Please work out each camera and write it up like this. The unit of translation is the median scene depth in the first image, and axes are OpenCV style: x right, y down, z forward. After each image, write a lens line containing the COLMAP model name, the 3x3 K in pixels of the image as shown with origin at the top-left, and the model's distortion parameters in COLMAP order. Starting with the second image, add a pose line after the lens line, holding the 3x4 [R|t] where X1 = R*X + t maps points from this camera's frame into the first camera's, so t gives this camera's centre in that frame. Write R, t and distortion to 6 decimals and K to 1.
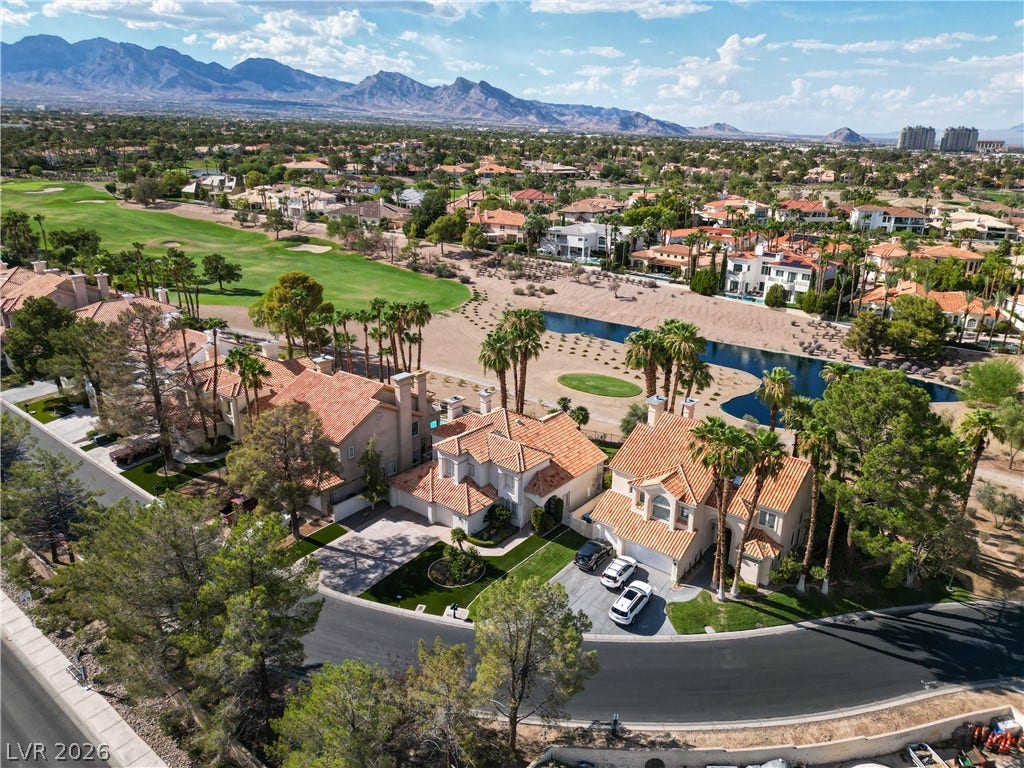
lens RADIAL K [[720.7, 0, 512.5], [0, 720.7, 374.4], [0, 0, 1]] dist [0.039378, -0.032164]
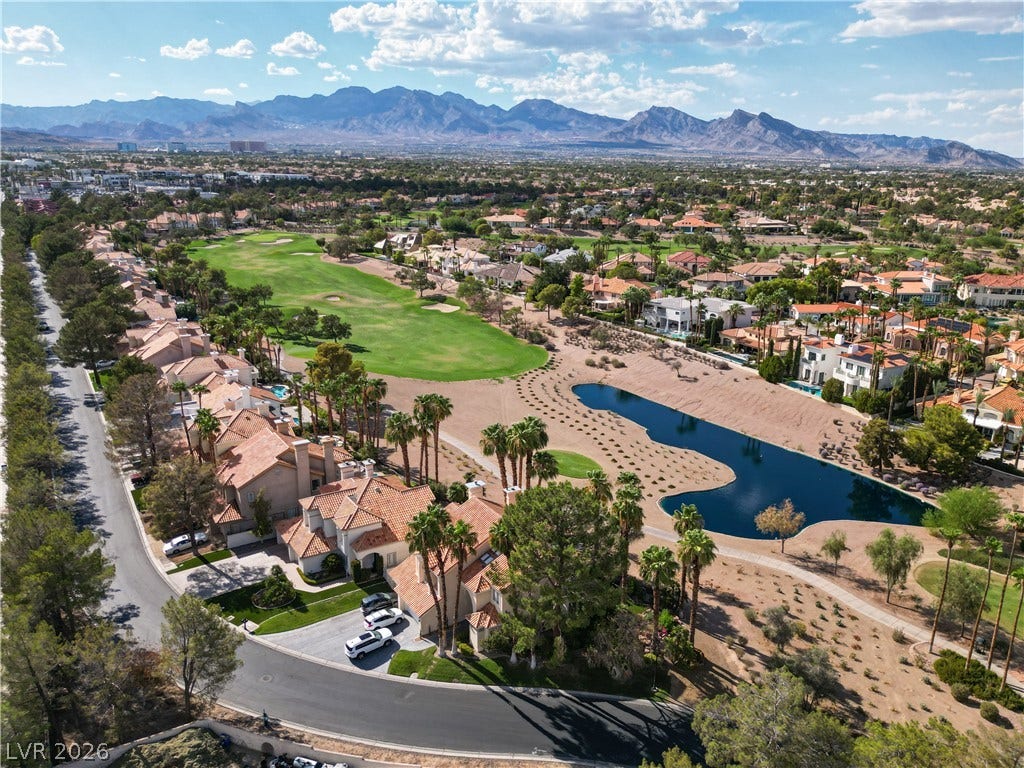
lens RADIAL K [[759.1, 0, 516.1], [0, 759.1, 381.2], [0, 0, 1]] dist [0.051150, -0.034315]
pose [[0.944794, 0.081103, -0.317468, 0.295288], [-0.097396, 0.994603, -0.035763, -0.044839], [0.312854, 0.064708, 0.947594, -0.083135]]
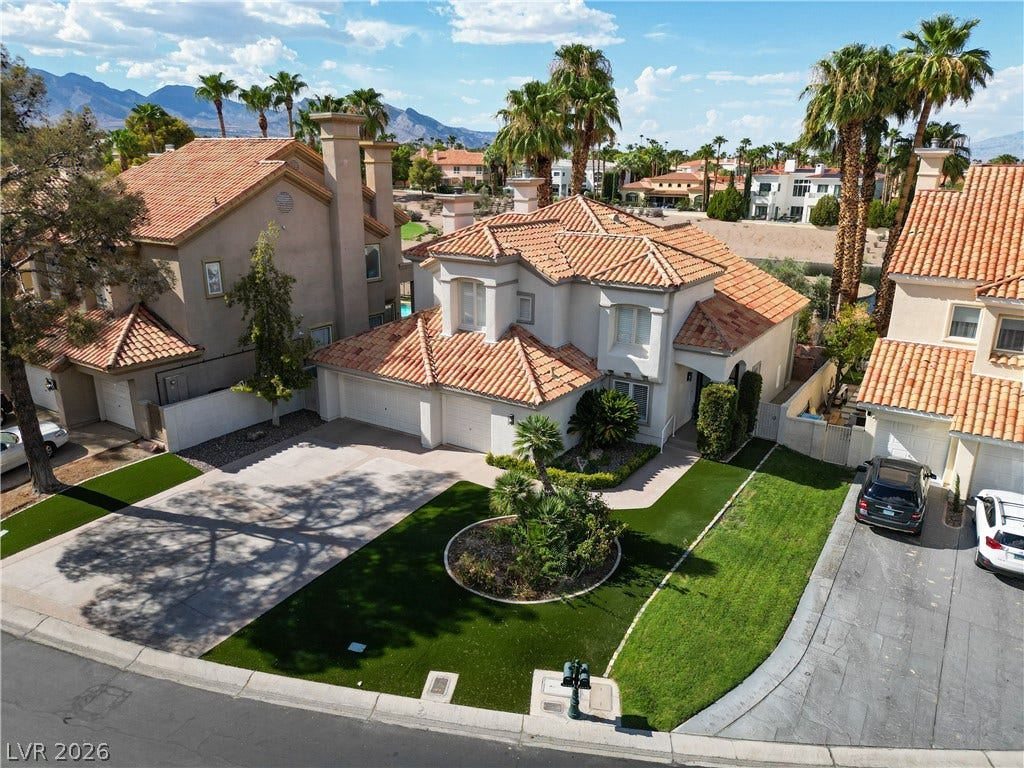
lens RADIAL K [[720.7, 0, 509.4], [0, 720.7, 386.0], [0, 0, 1]] dist [0.039378, -0.032164]
pose [[0.995957, -0.034624, 0.082894, -0.044024], [0.036091, 0.999216, -0.016274, 0.079688], [-0.082265, 0.019200, 0.996426, 0.267234]]
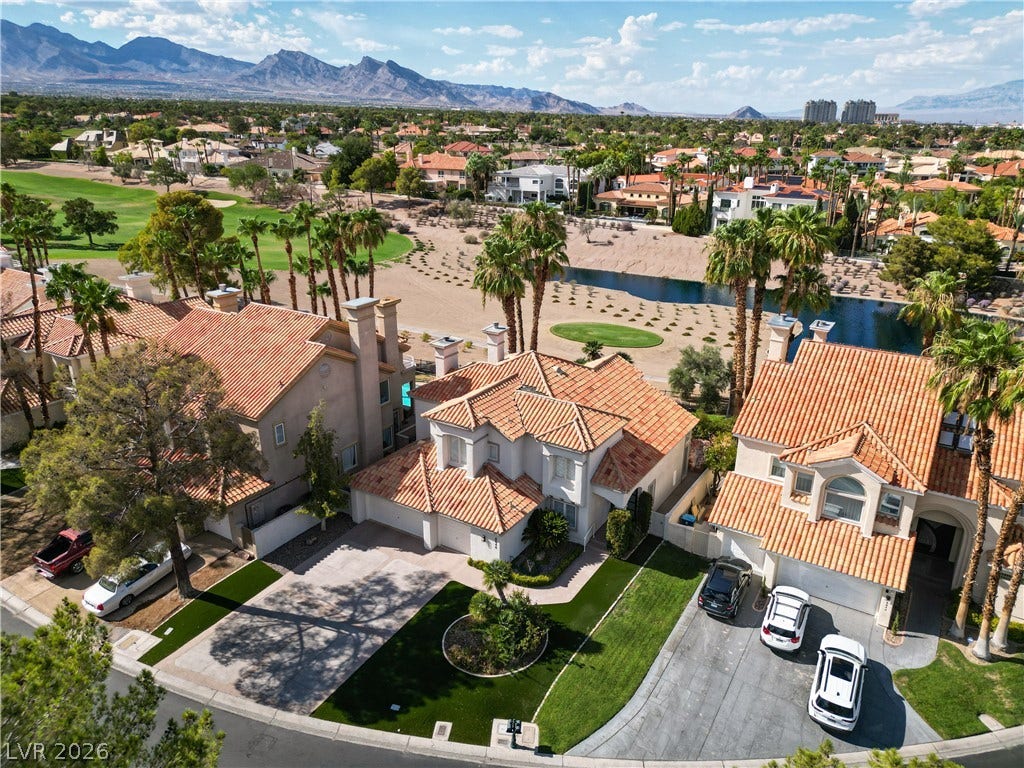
lens RADIAL K [[720.7, 0, 509.9], [0, 720.7, 383.1], [0, 0, 1]] dist [0.039378, -0.032164]
pose [[0.993780, -0.048478, 0.100256, -0.043774], [0.044997, 0.998313, 0.036694, 0.024566], [-0.101866, -0.031954, 0.994285, 0.185287]]
